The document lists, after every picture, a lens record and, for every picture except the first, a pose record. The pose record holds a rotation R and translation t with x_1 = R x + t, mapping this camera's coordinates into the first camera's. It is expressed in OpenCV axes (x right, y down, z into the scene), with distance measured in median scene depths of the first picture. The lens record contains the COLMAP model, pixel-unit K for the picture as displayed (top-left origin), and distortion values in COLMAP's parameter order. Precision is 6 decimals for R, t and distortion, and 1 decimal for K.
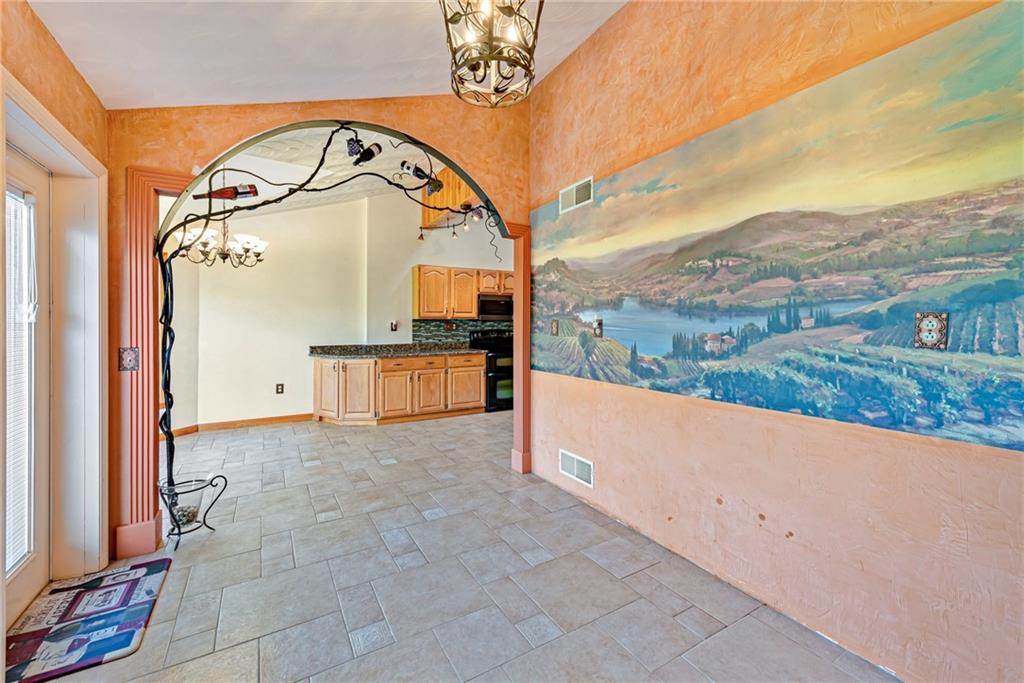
lens RADIAL K [[410.1, 0, 510.3], [0, 410.1, 328.4], [0, 0, 1]] dist [0.016182, -0.002725]
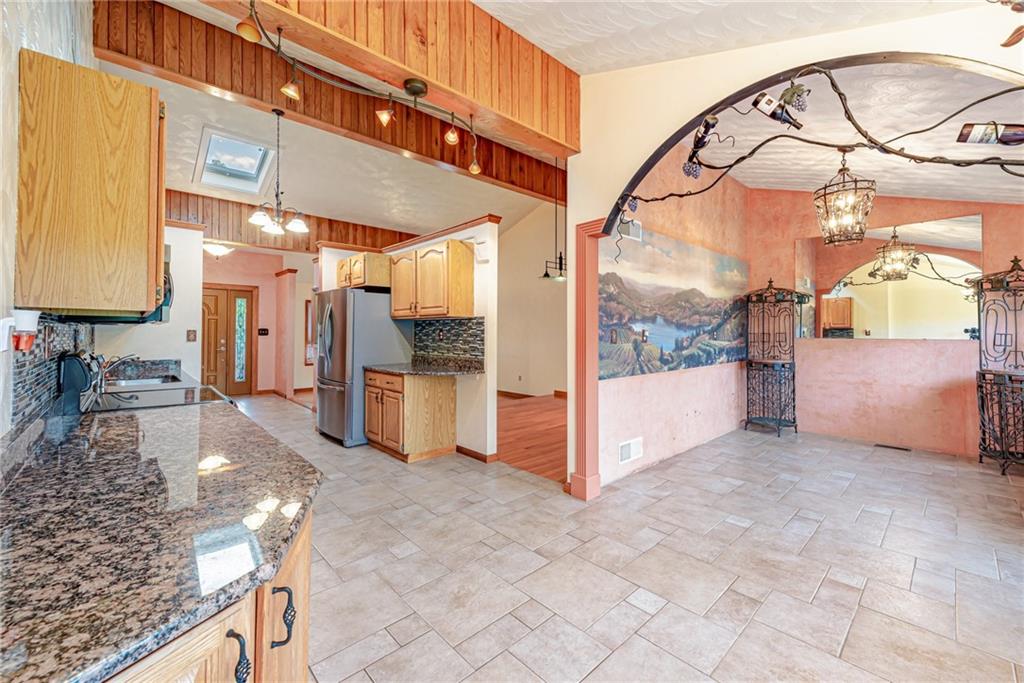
lens RADIAL K [[410.1, 0, 516.9], [0, 410.1, 332.3], [0, 0, 1]] dist [0.016182, -0.002725]
pose [[-0.214094, 0.002210, 0.976811, -0.944413], [0.009657, 0.999953, -0.000146, -0.015263], [-0.976765, 0.009402, -0.214105, 1.558065]]
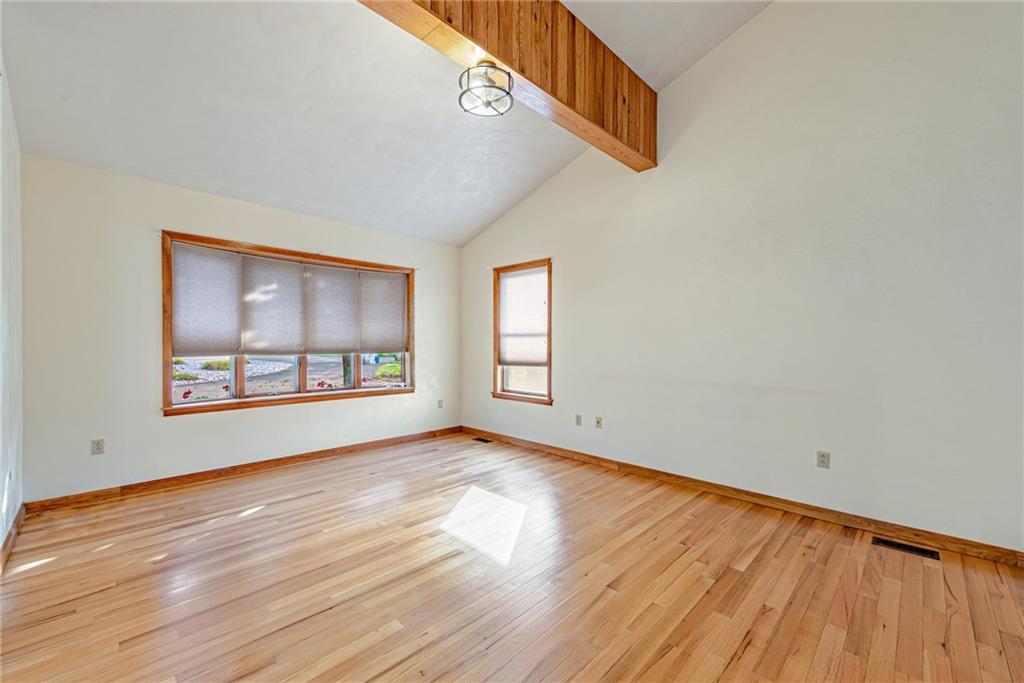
lens RADIAL K [[410.1, 0, 496.7], [0, 410.1, 349.0], [0, 0, 1]] dist [0.016182, -0.002725]
pose [[-0.237724, -0.011936, 0.971259, 1.218319], [0.013730, 0.999783, 0.015647, 0.035790], [-0.971236, 0.017055, -0.237508, 1.857519]]
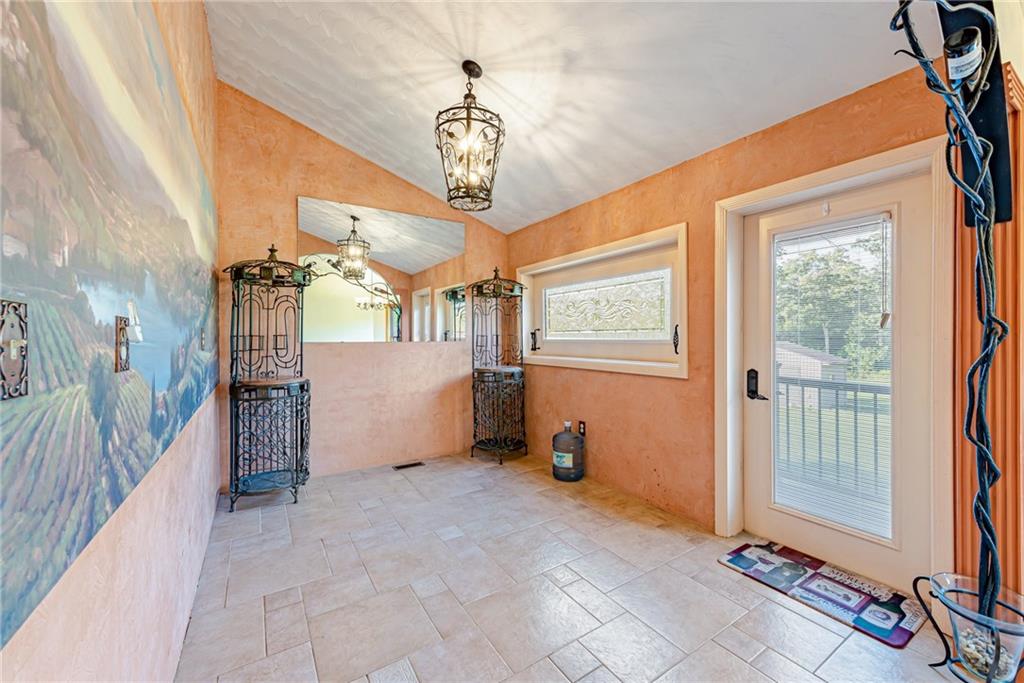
lens RADIAL K [[410.1, 0, 520.4], [0, 410.1, 339.1], [0, 0, 1]] dist [0.016182, -0.002725]
pose [[-0.999411, 0.003782, -0.034105, -0.088469], [0.003198, 0.999847, 0.017178, -0.008260], [0.034164, 0.017059, -0.999271, 1.225091]]
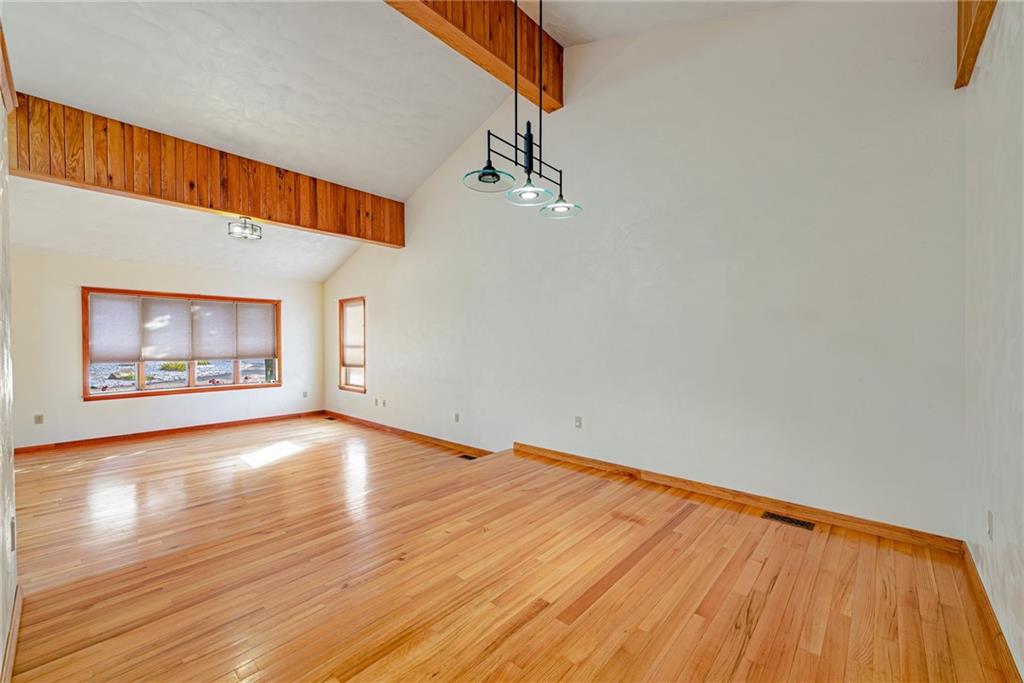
lens RADIAL K [[410.1, 0, 510.5], [0, 410.1, 346.3], [0, 0, 1]] dist [0.016182, -0.002725]
pose [[-0.290041, -0.005785, 0.956997, 0.210723], [0.016390, 0.999805, 0.011011, -0.005577], [-0.956874, 0.018879, -0.289890, 1.187163]]
